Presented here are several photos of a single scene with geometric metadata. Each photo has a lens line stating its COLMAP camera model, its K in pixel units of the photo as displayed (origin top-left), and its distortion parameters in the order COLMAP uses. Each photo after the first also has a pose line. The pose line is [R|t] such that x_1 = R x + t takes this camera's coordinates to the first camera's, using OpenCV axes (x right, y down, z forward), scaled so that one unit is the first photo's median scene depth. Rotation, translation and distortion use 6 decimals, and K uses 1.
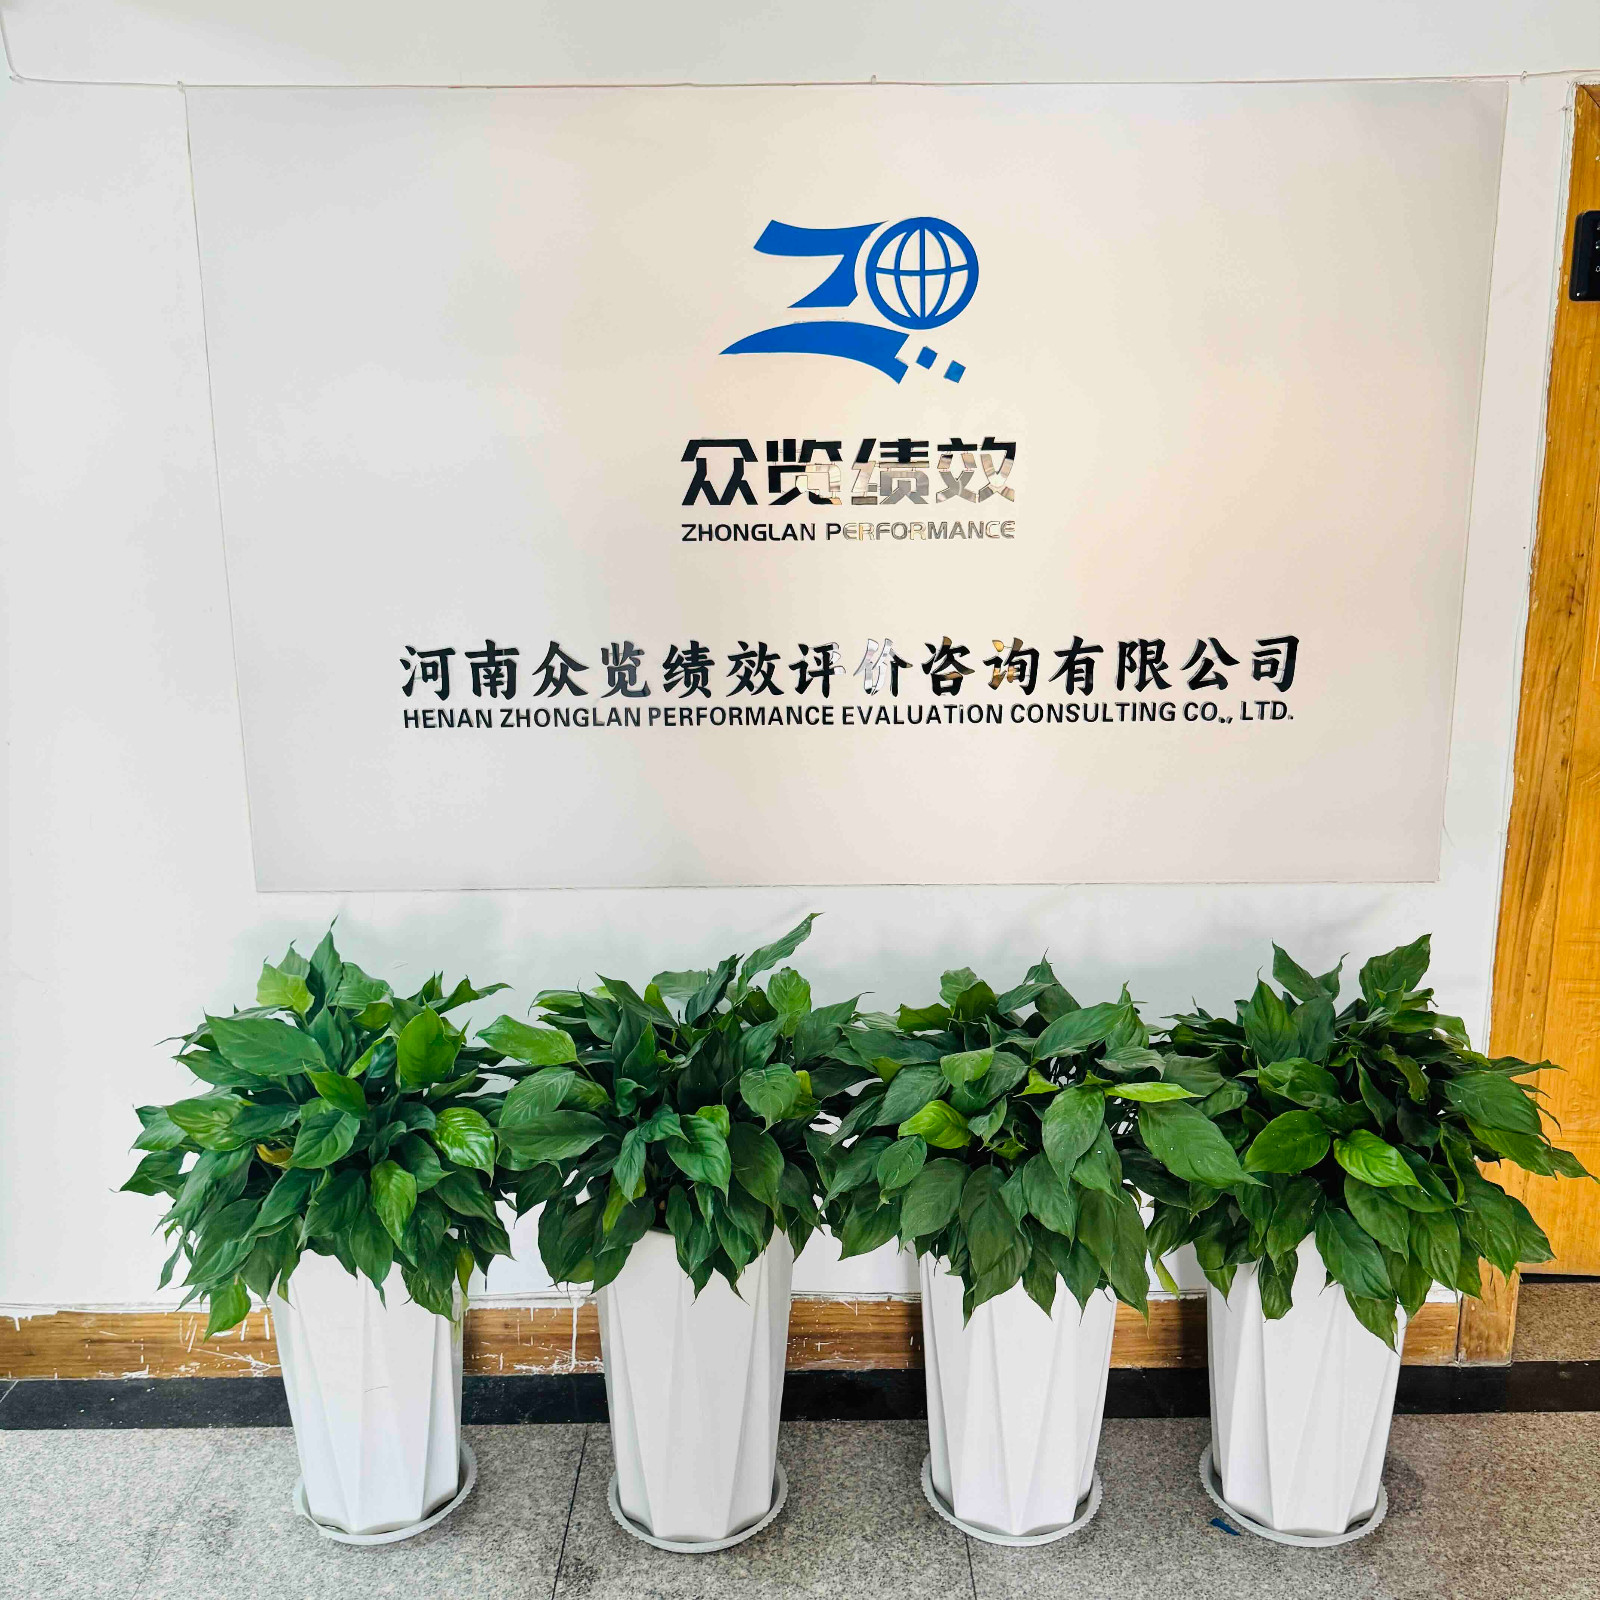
lens RADIAL K [[1522.6, 0, 800.0], [0, 1522.6, 800.0], [0, 0, 1]] dist [0.044664, -0.003646]
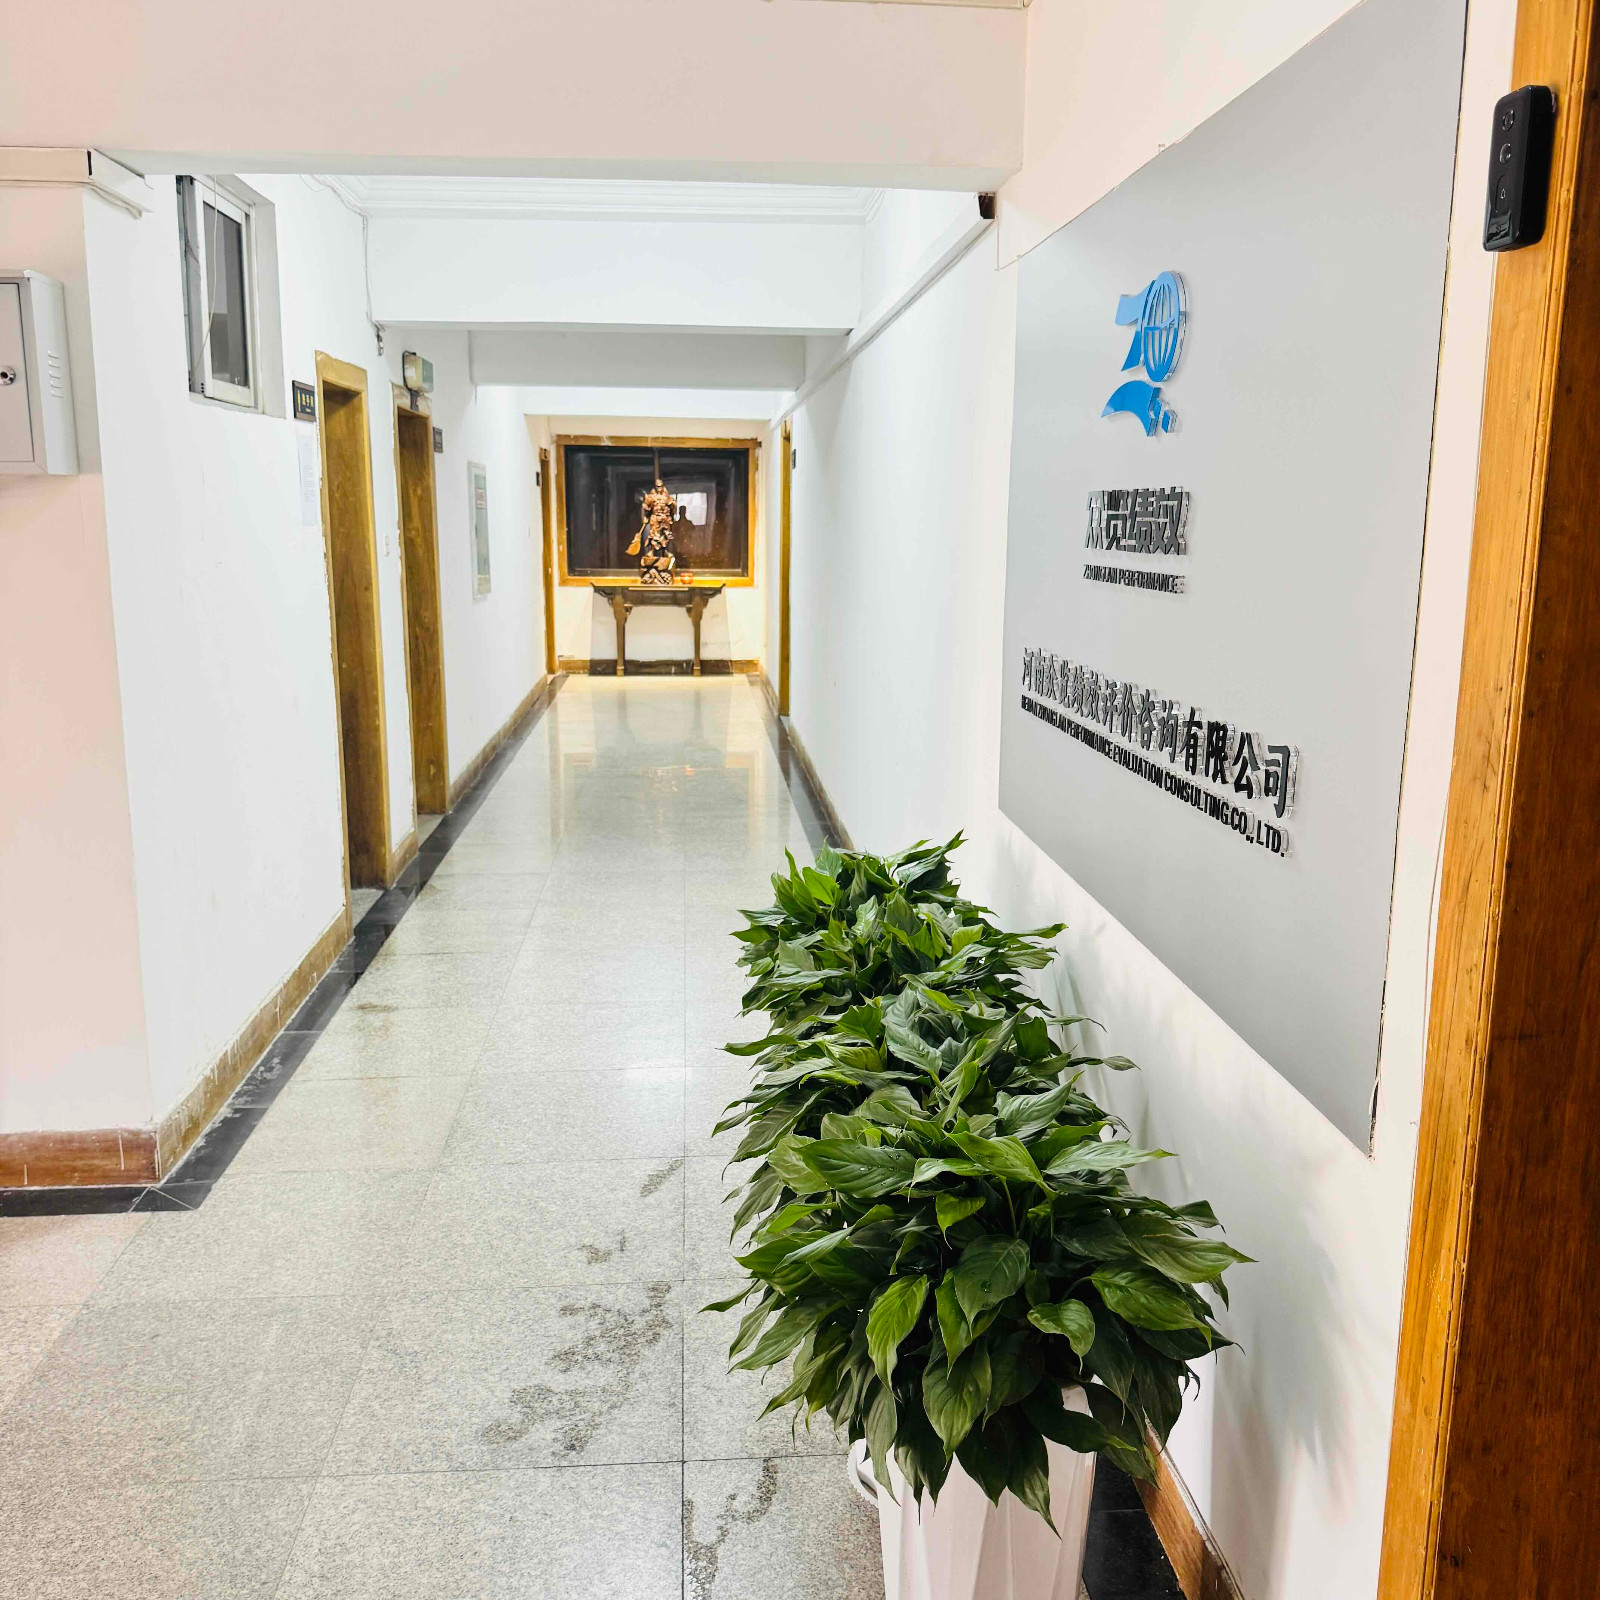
lens RADIAL K [[1522.6, 0, 800.0], [0, 1522.6, 800.0], [0, 0, 1]] dist [0.044664, -0.003646]
pose [[0.072095, 0.193514, -0.978445, 1.047833], [-0.210514, 0.961851, 0.174720, -0.162810], [0.974929, 0.193380, 0.110082, 0.686585]]
